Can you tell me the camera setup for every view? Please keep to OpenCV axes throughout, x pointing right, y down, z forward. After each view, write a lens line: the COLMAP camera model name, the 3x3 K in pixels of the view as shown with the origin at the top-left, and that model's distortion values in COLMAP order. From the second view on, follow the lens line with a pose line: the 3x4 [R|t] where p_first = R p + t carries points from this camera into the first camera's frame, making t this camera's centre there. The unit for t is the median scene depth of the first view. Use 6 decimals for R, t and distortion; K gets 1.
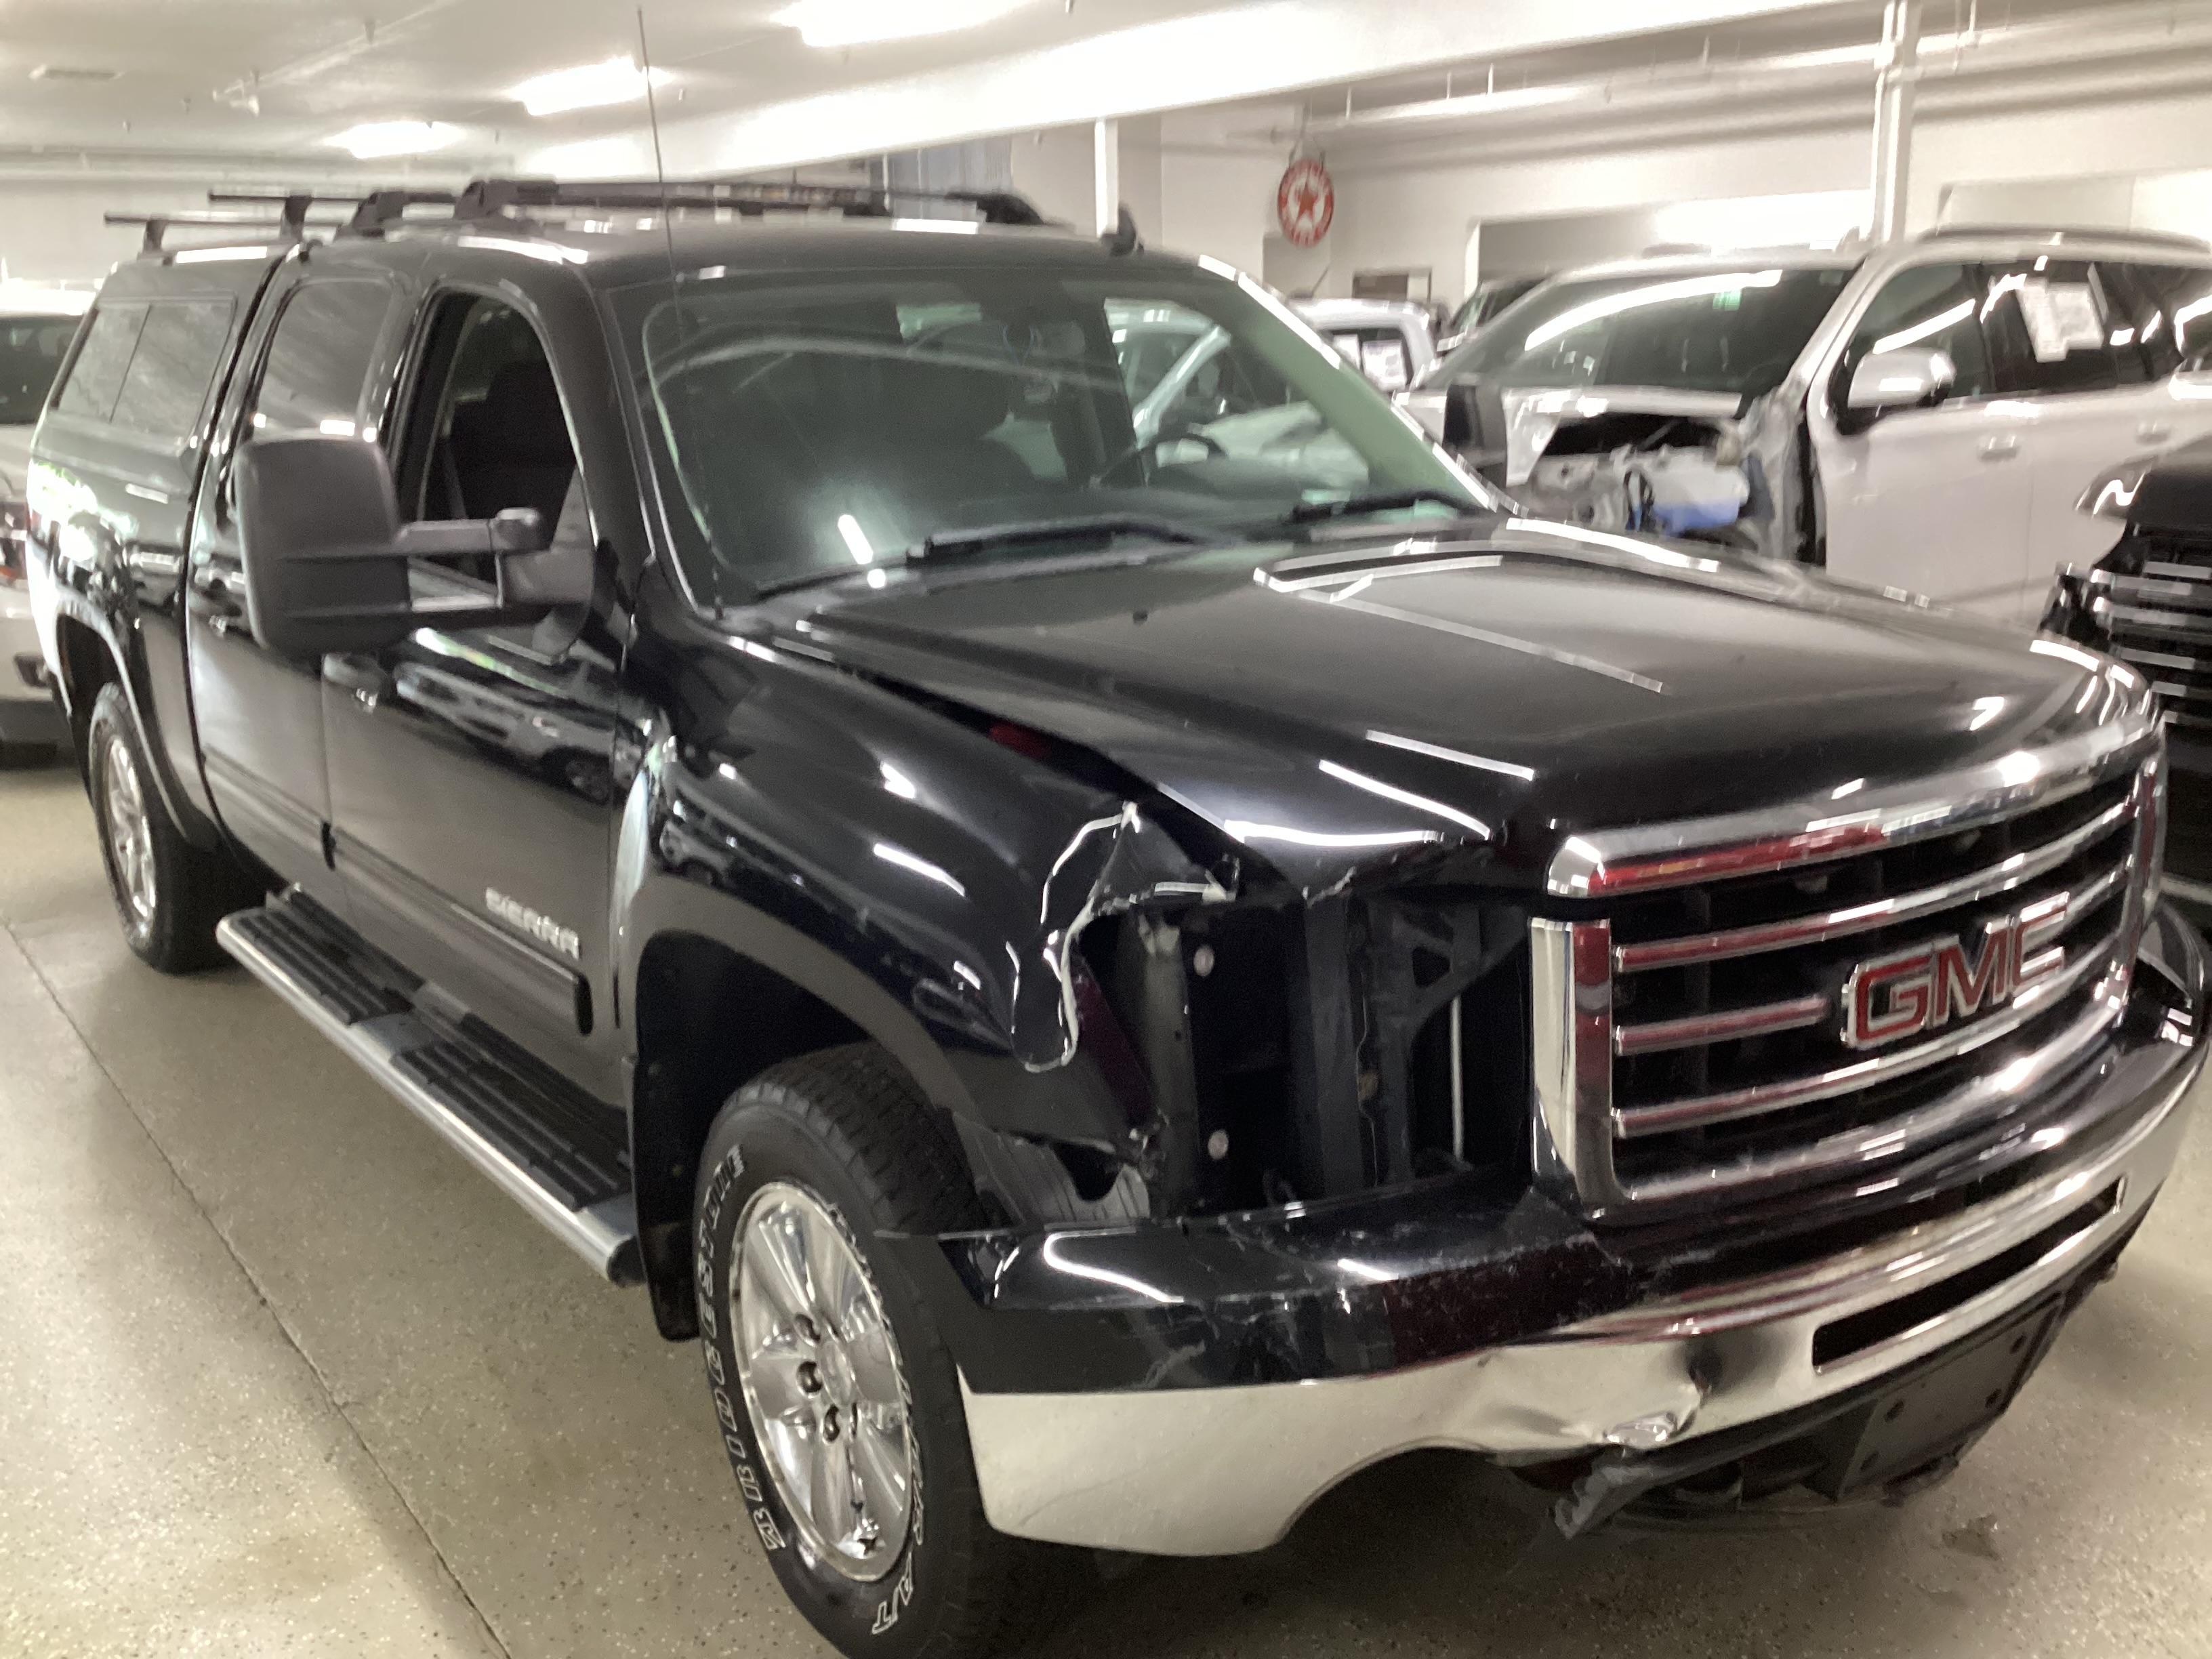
lens RADIAL K [[2001.1, 0, 1099.0], [0, 2001.1, 821.0], [0, 0, 1]] dist [0.058336, -0.099402]
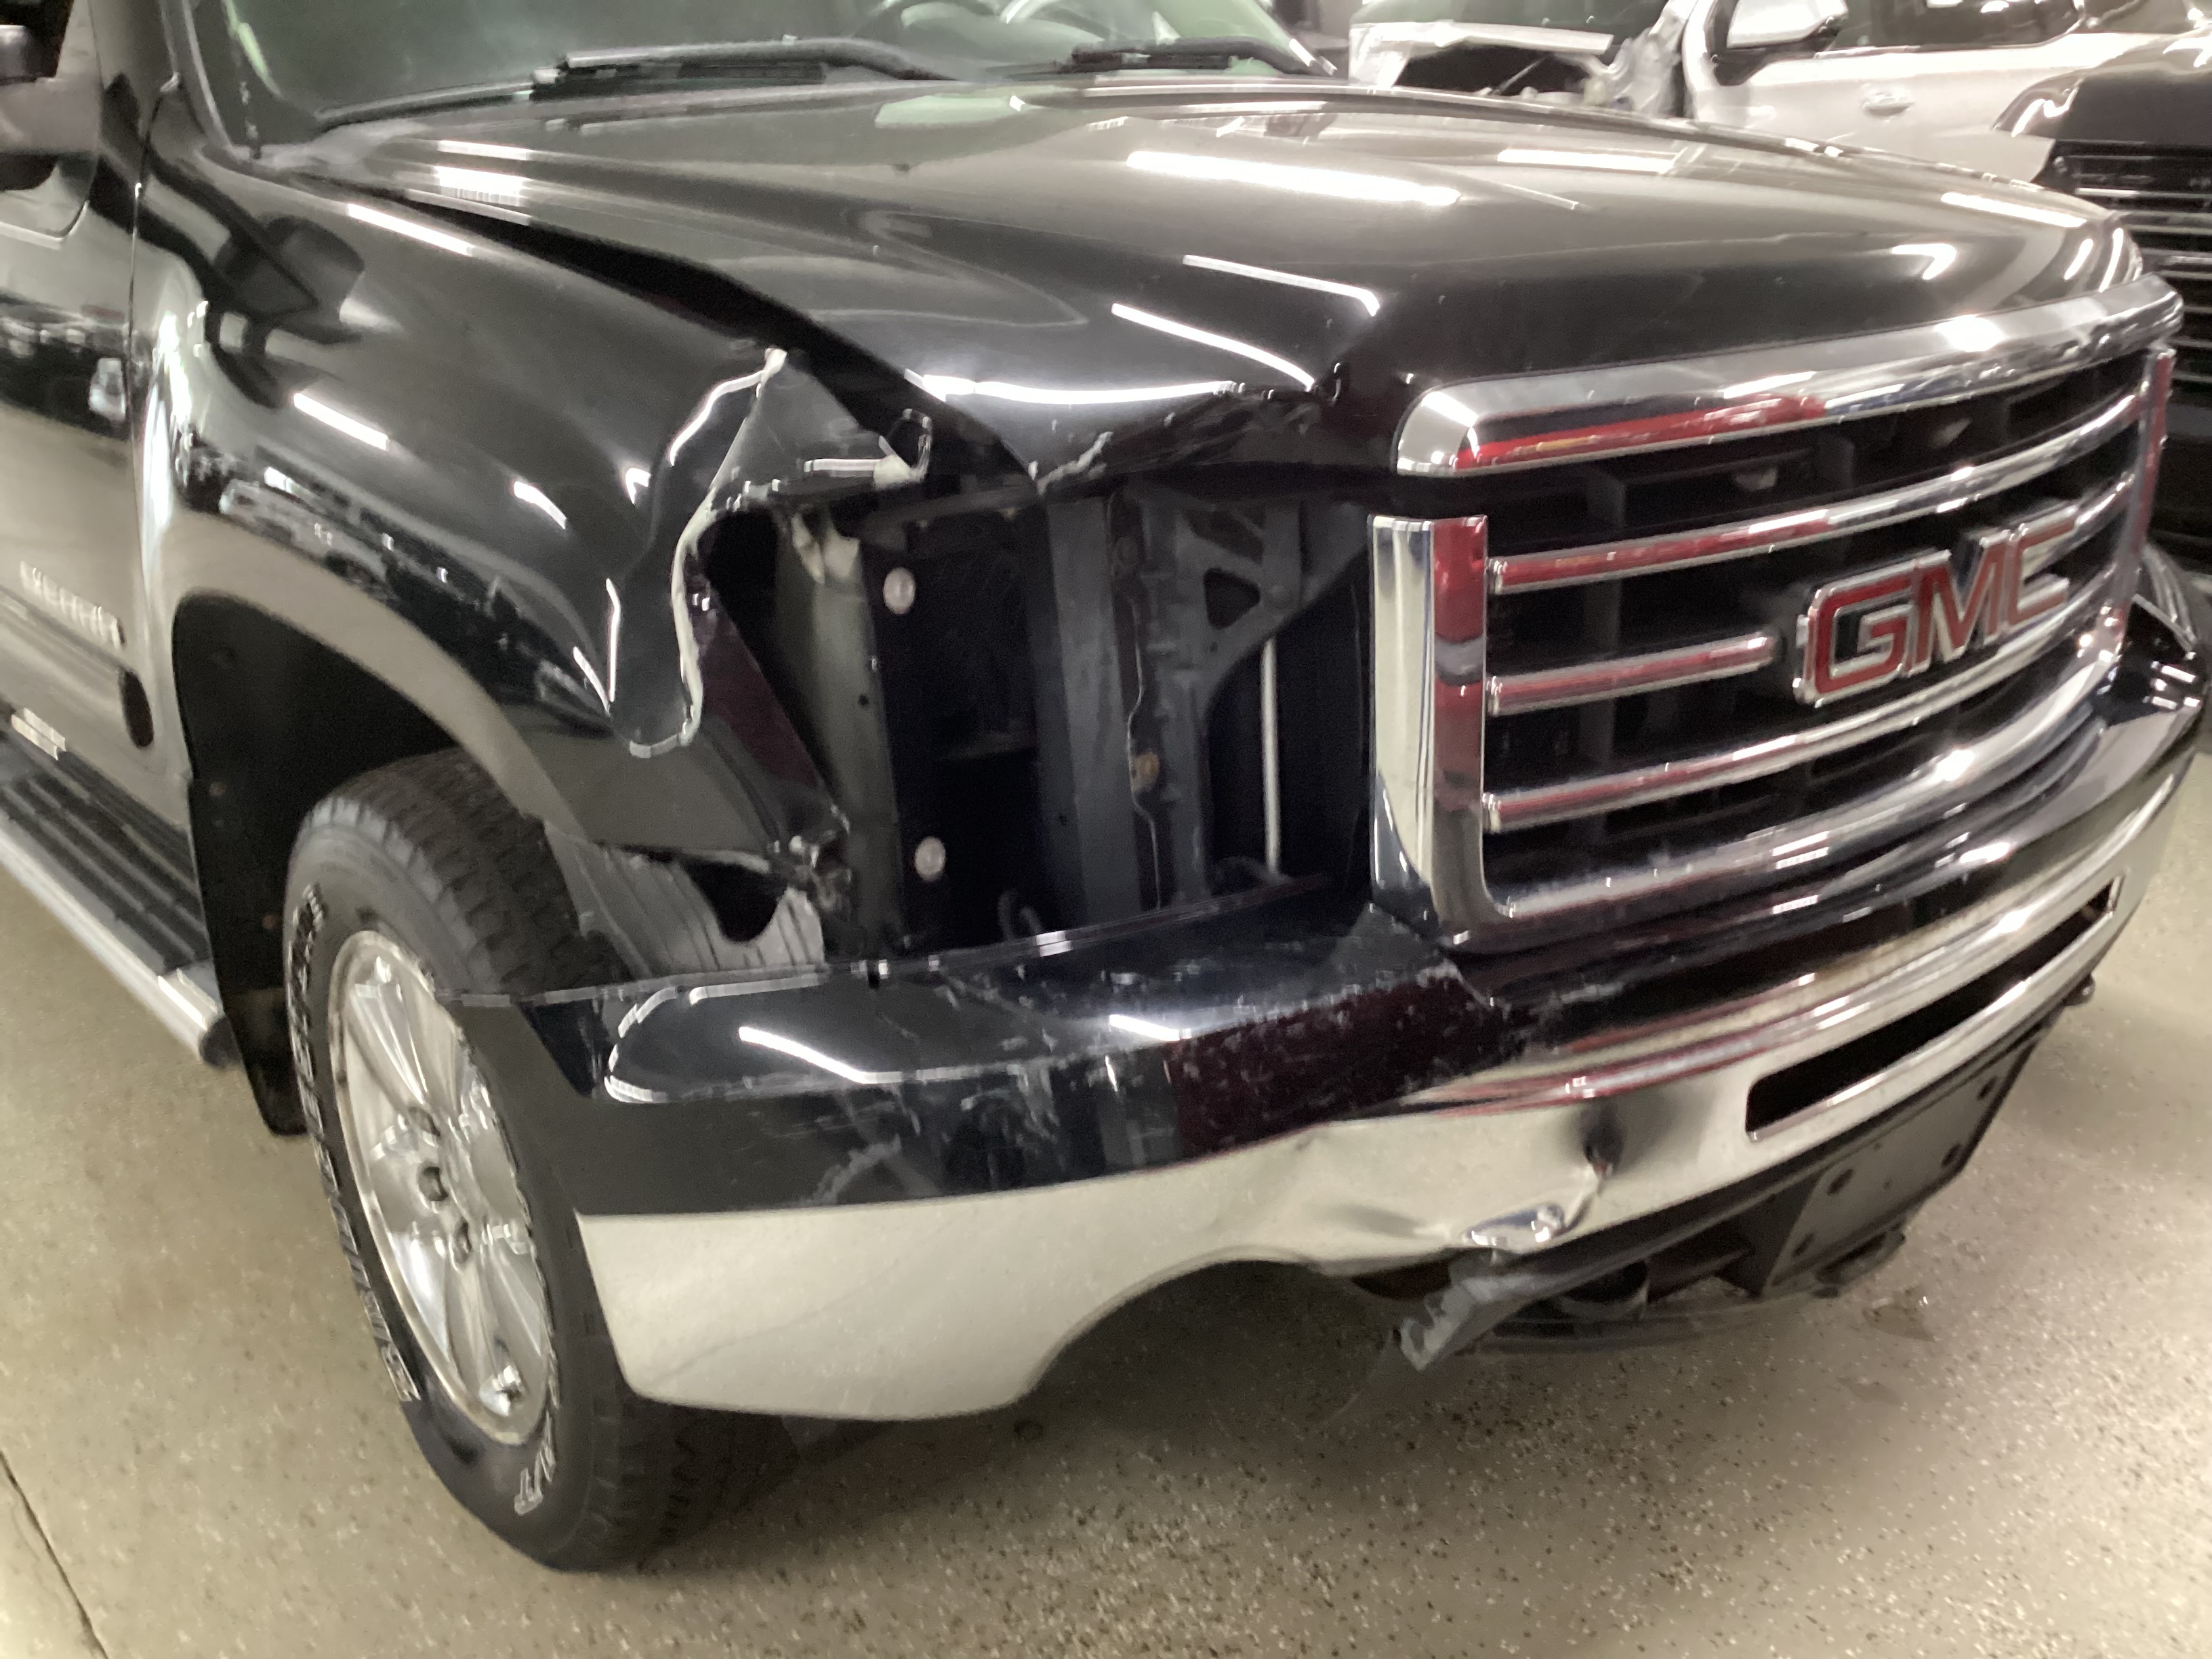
lens RADIAL K [[2001.1, 0, 1104.9], [0, 2001.1, 823.6], [0, 0, 1]] dist [0.058336, -0.099402]
pose [[0.996885, -0.024145, 0.075087, 0.061111], [0.014634, 0.992082, 0.124733, 0.056973], [-0.077504, -0.123246, 0.989345, 0.274933]]
